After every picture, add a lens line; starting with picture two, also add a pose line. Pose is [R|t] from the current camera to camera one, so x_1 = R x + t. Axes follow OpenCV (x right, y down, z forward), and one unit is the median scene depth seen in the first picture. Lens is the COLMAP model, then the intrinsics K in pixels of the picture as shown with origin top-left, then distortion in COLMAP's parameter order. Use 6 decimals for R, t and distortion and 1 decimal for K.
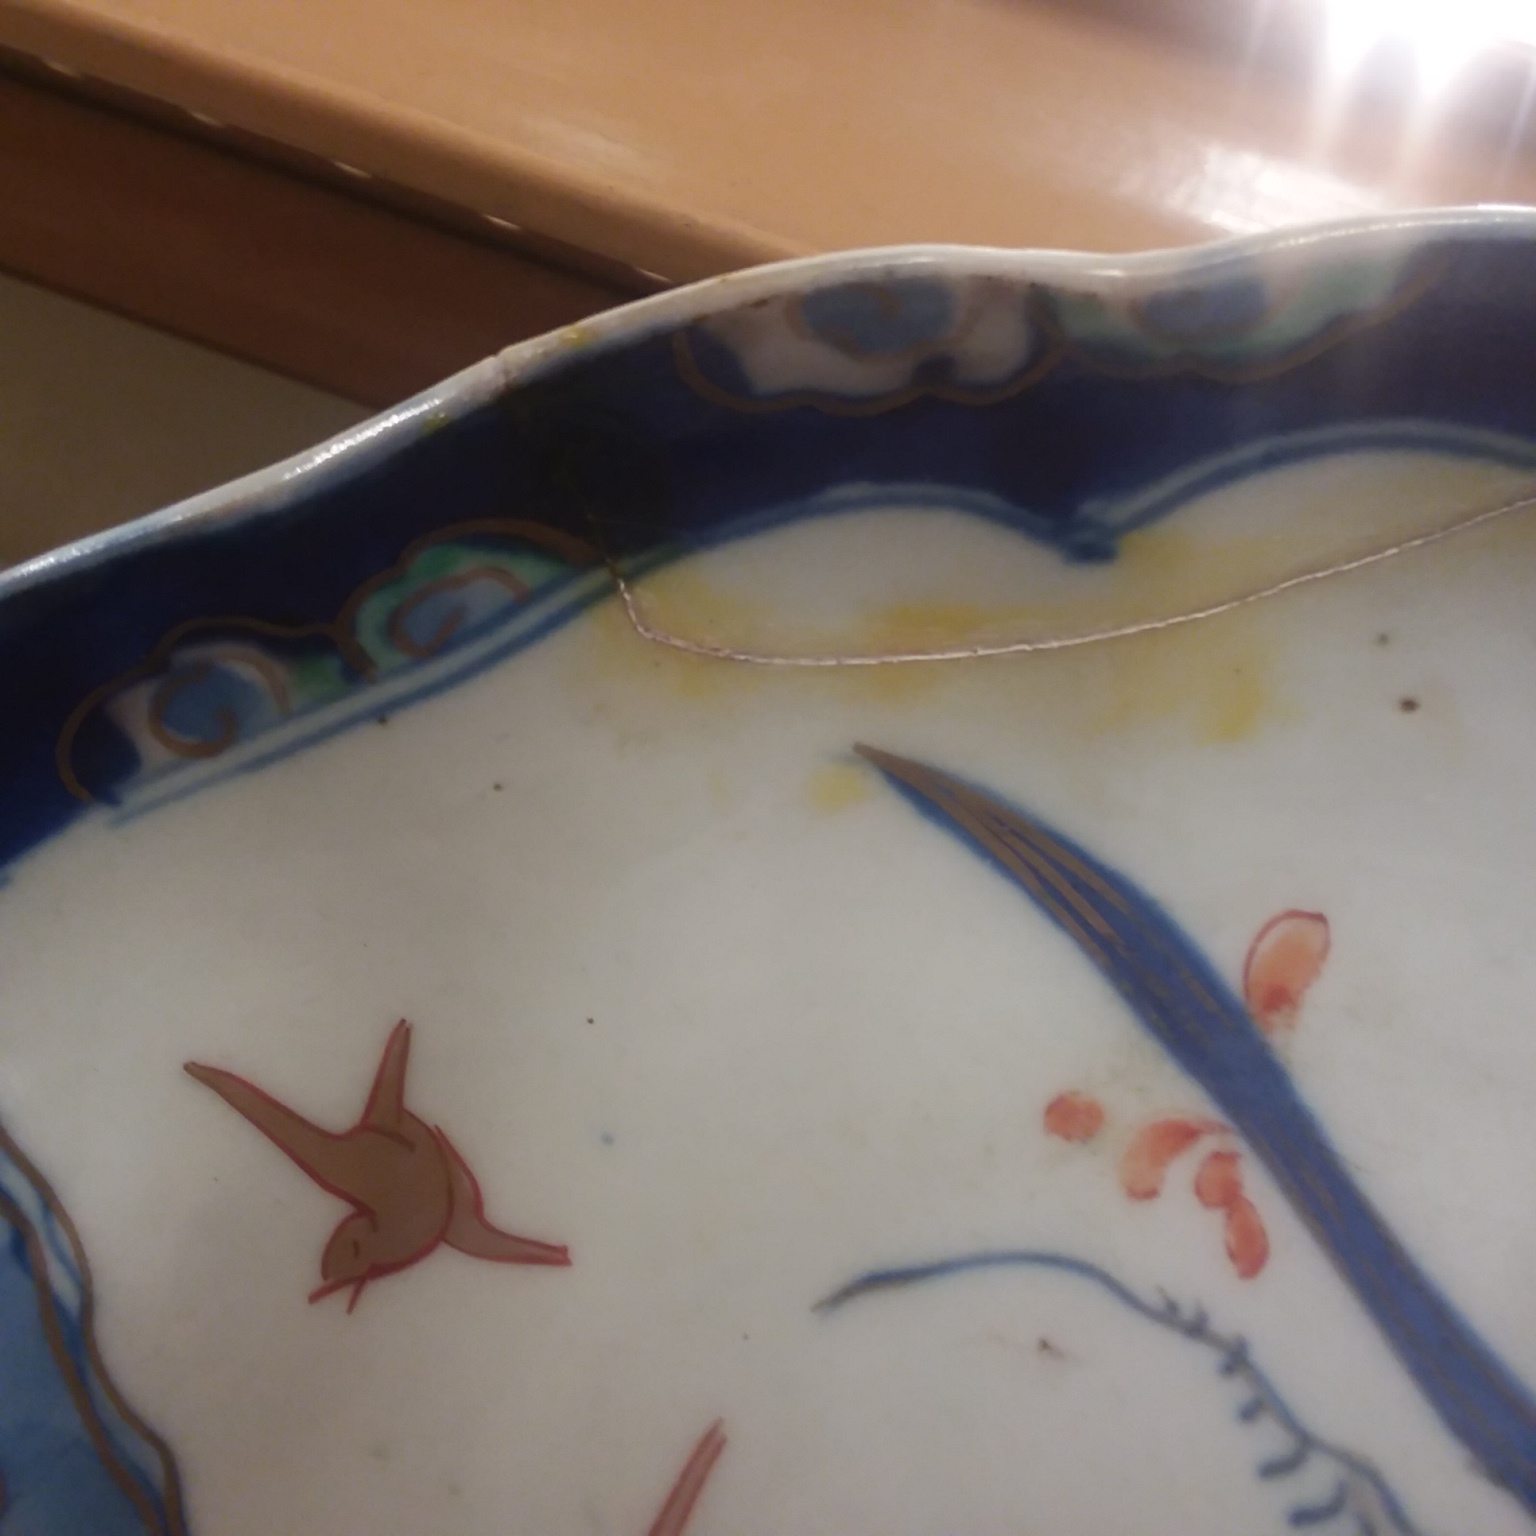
lens RADIAL K [[2002.9, 0, 814.0], [0, 2002.9, 735.7], [0, 0, 1]] dist [0.036493, -0.034631]
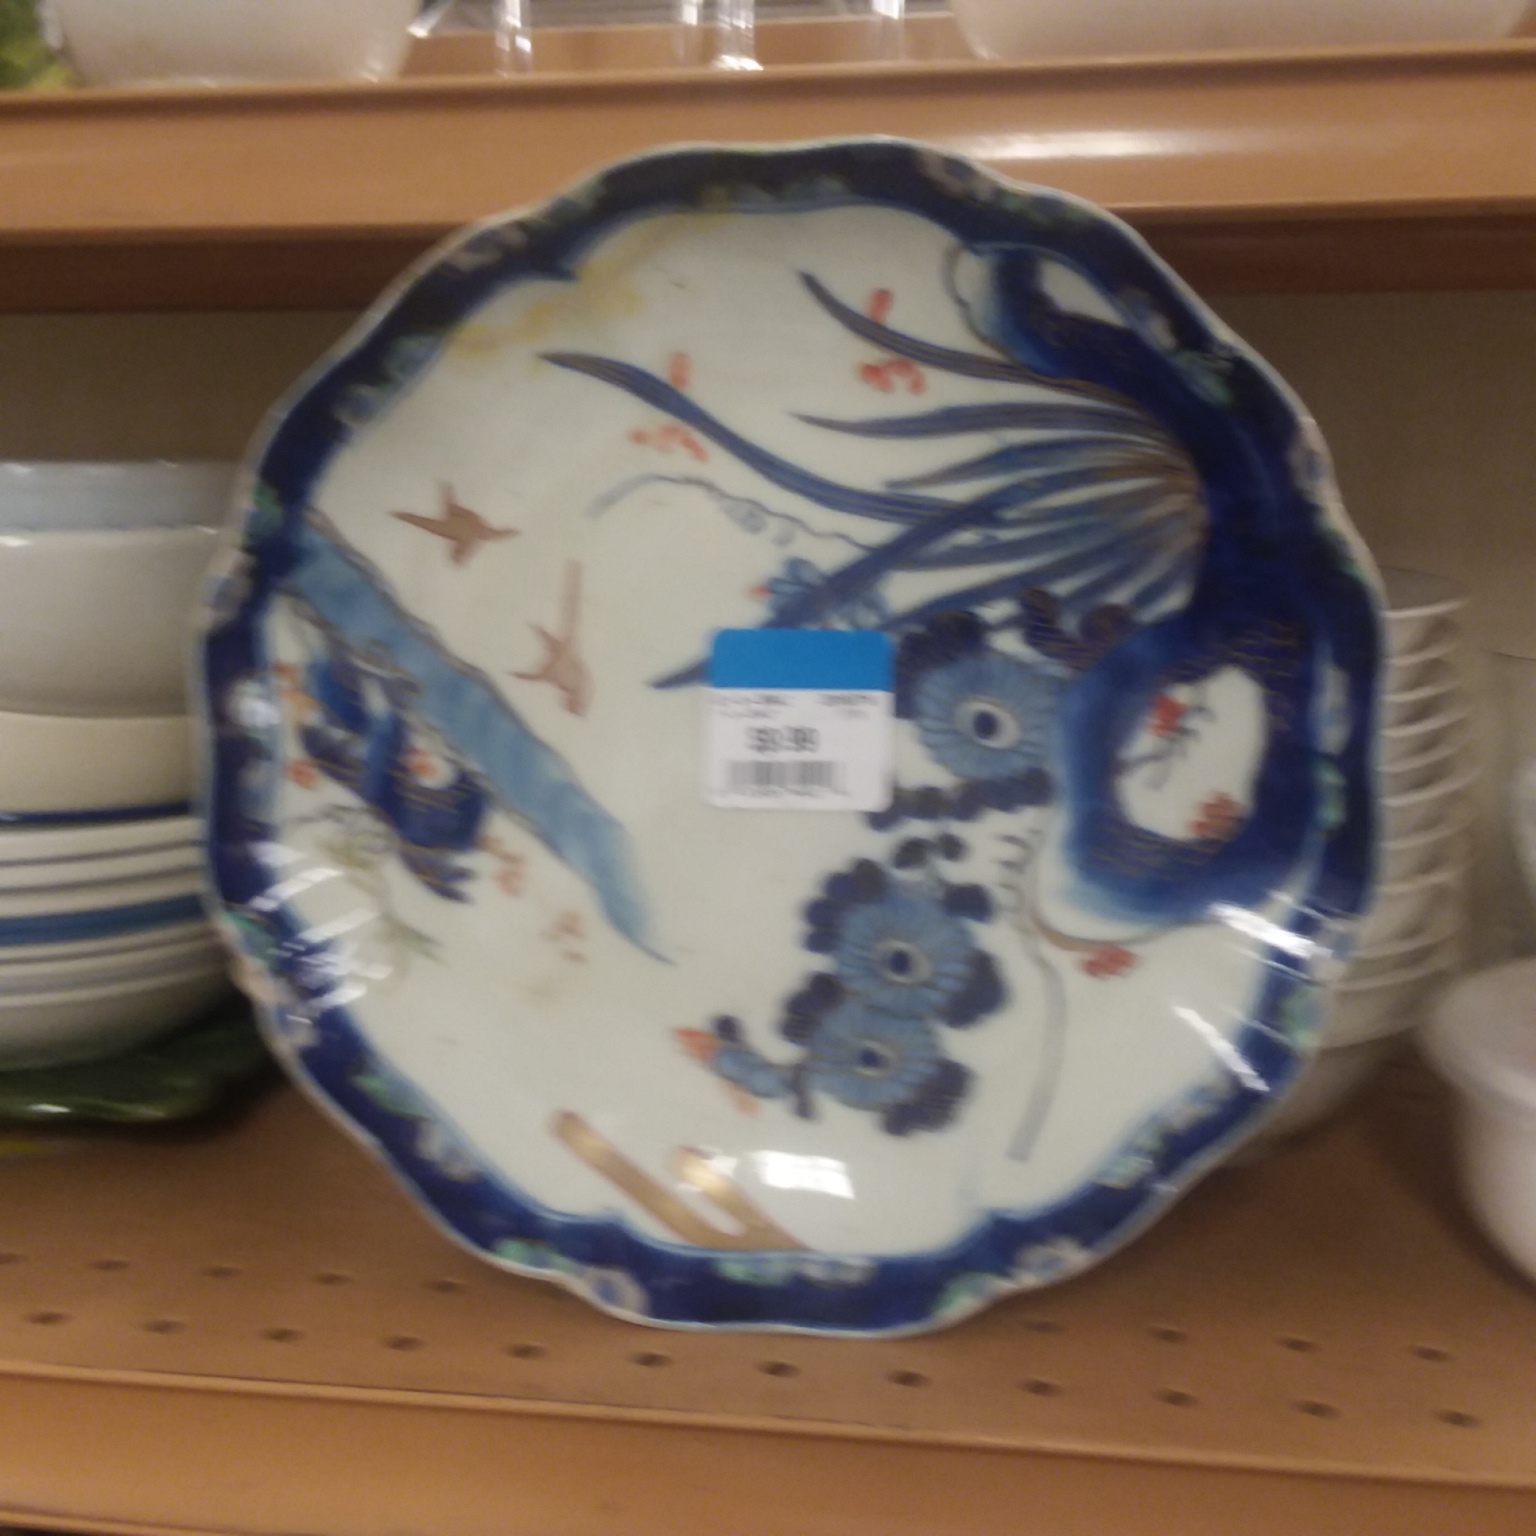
lens RADIAL K [[2002.9, 0, 814.0], [0, 2002.9, 735.7], [0, 0, 1]] dist [0.036493, -0.034631]
pose [[0.935037, -0.351657, -0.045195, 0.417042], [0.354233, 0.921196, 0.160987, 0.235950], [-0.014979, -0.166539, 0.985921, -2.646123]]
